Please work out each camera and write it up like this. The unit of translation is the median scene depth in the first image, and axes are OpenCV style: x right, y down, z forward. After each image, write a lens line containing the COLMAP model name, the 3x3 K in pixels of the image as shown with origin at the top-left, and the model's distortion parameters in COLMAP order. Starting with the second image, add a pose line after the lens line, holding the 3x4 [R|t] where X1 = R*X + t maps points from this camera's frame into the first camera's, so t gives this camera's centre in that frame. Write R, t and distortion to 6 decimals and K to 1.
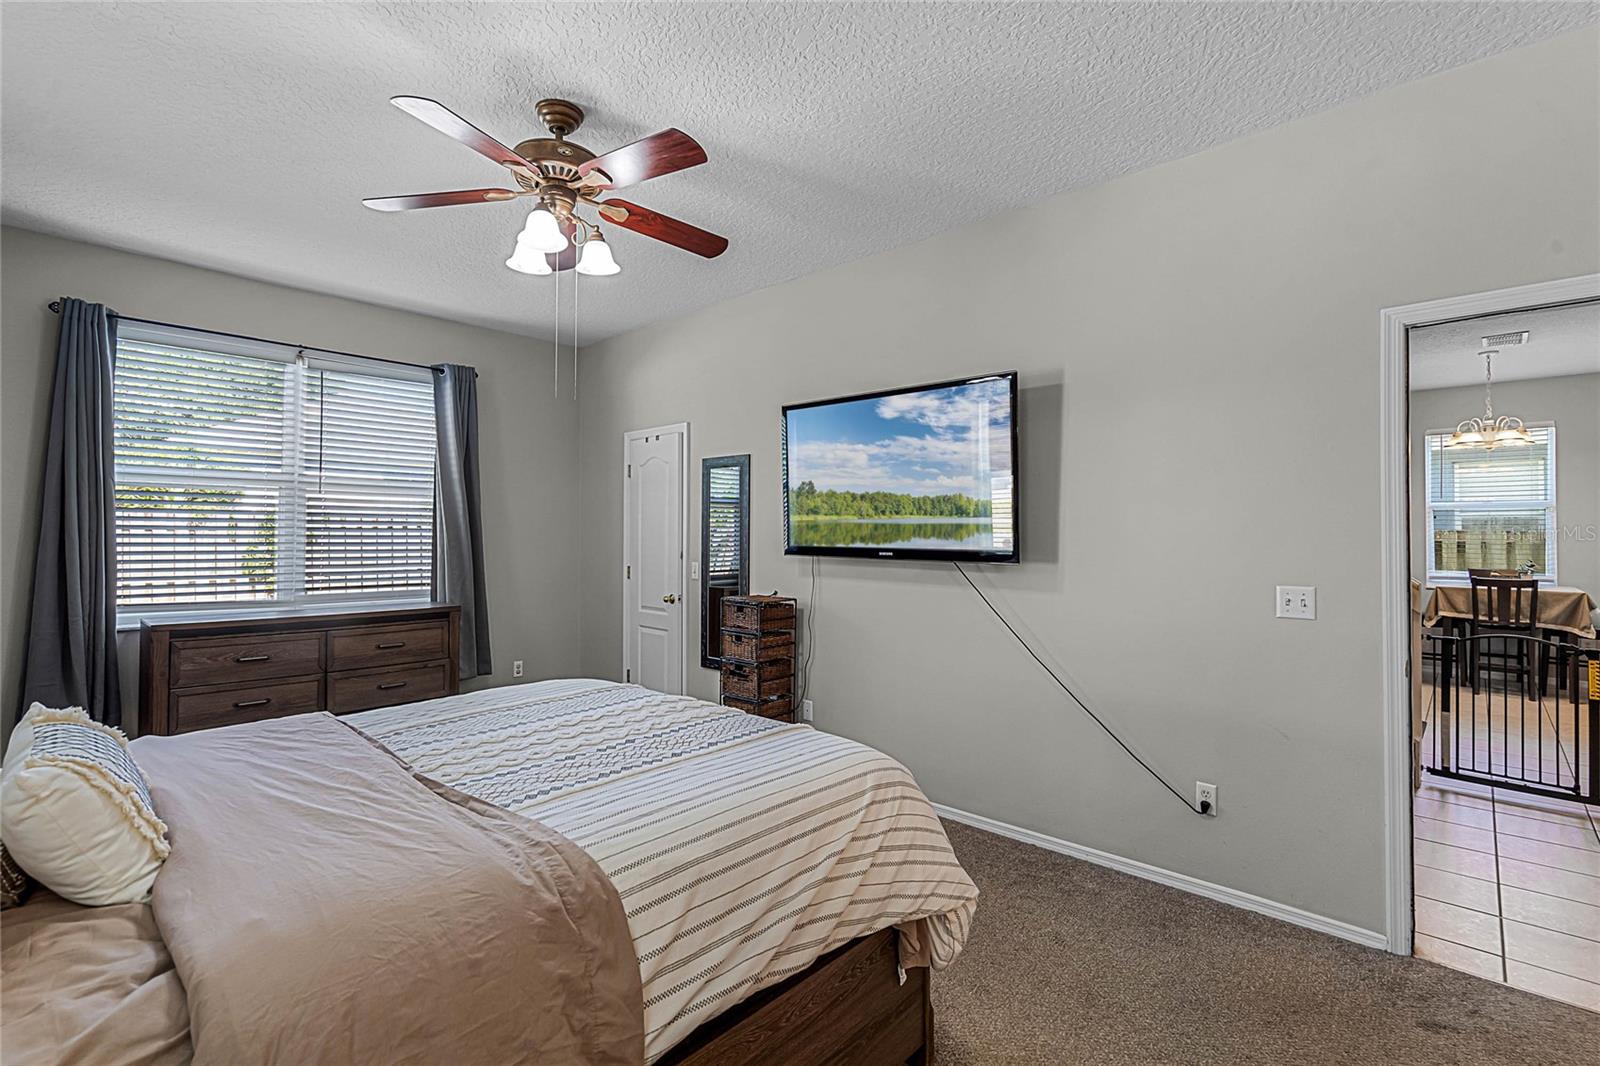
lens RADIAL K [[725.7, 0, 812.3], [0, 725.7, 536.7], [0, 0, 1]] dist [-0.001449, -0.000039]
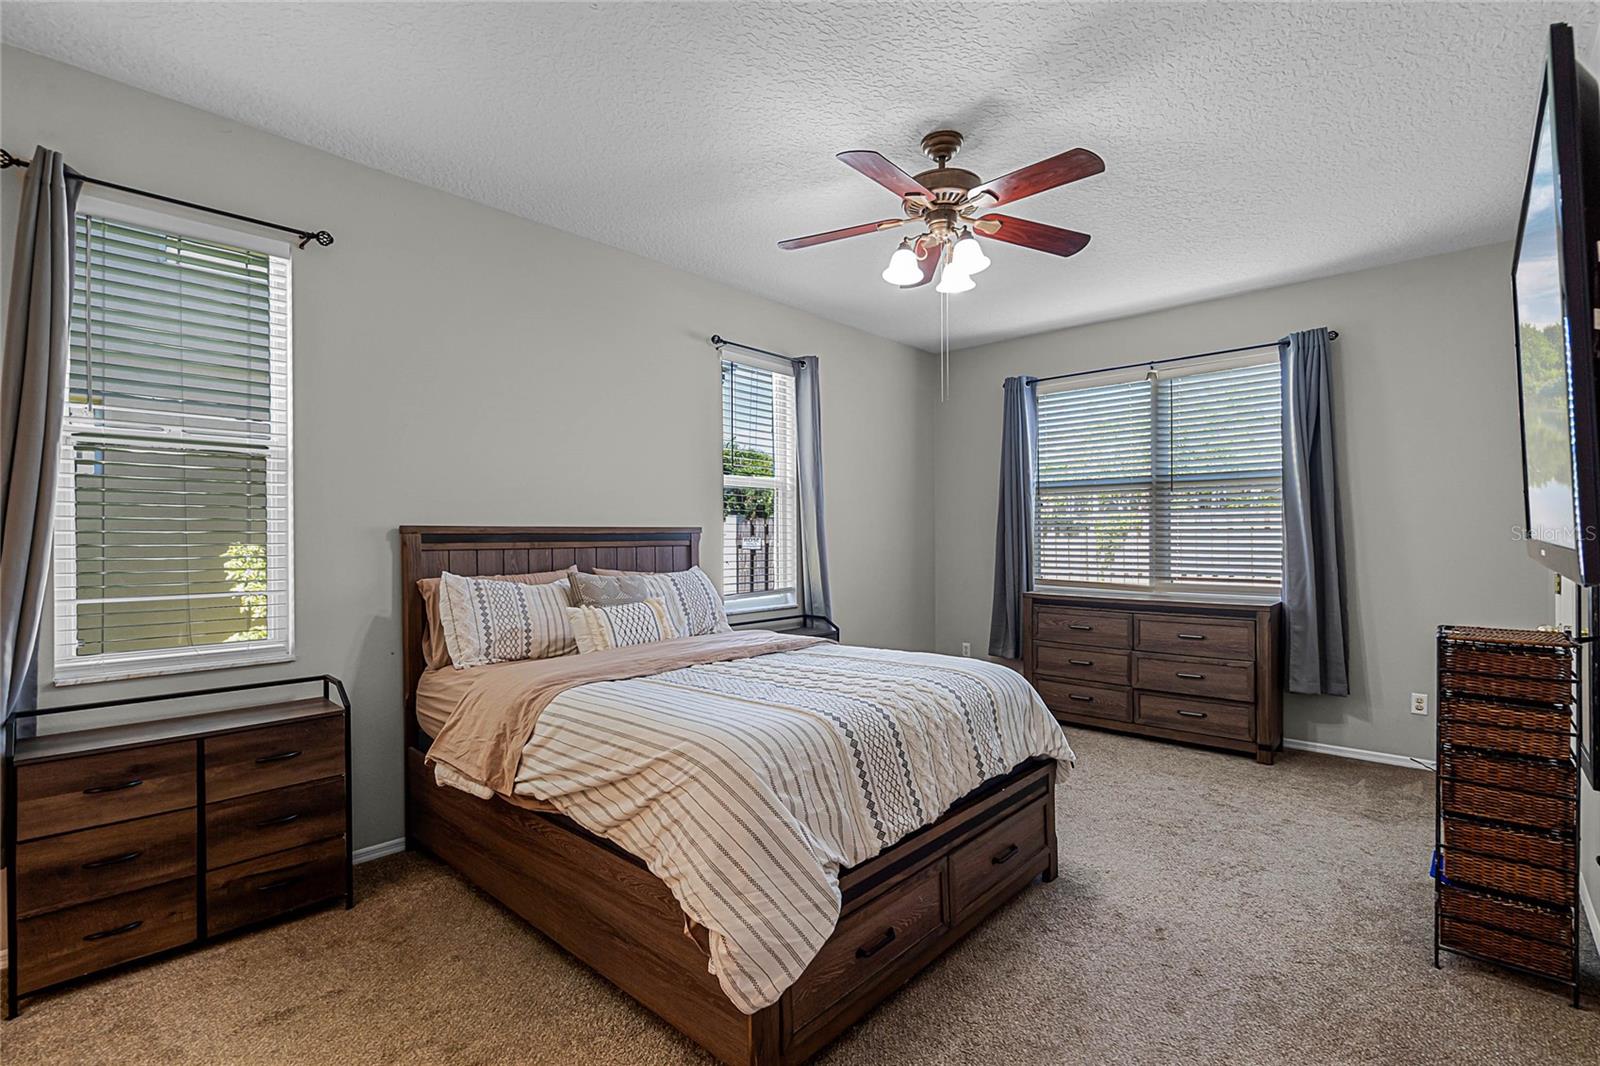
lens RADIAL K [[735.8, 0, 796.8], [0, 735.8, 547.1], [0, 0, 1]] dist [-0.011549, 0.008491]
pose [[-0.003359, 0.011487, -0.999928, 0.757858], [0.003963, 0.999926, 0.011474, 0.017535], [0.999987, -0.003924, -0.003404, 0.760568]]
